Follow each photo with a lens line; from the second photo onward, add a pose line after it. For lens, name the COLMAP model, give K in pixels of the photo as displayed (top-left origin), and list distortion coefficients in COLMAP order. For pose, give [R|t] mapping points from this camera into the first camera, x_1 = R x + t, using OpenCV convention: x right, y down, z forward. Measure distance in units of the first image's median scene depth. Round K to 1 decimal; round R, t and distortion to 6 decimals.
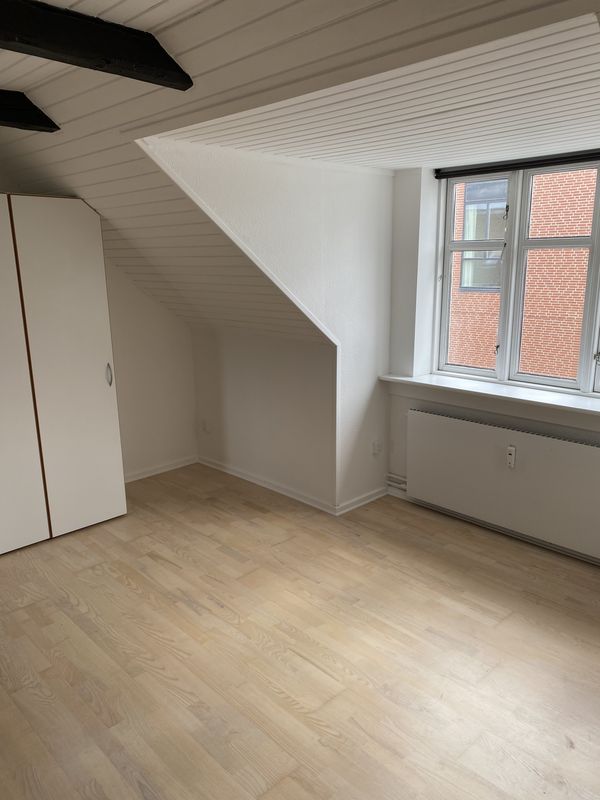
lens RADIAL K [[606.8, 0, 301.2], [0, 606.8, 399.2], [0, 0, 1]] dist [0.007947, -0.006000]
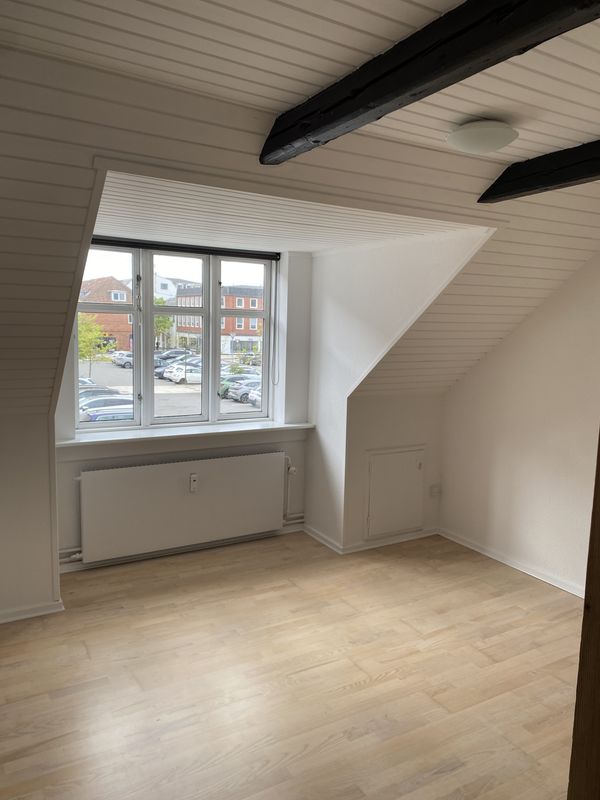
lens RADIAL K [[606.8, 0, 301.1], [0, 606.8, 399.9], [0, 0, 1]] dist [0.007947, -0.006000]
pose [[0.246818, -0.113114, 0.962438, -0.781564], [0.201557, 0.977437, 0.063187, -0.104462], [-0.947869, 0.178390, 0.264048, 0.469977]]
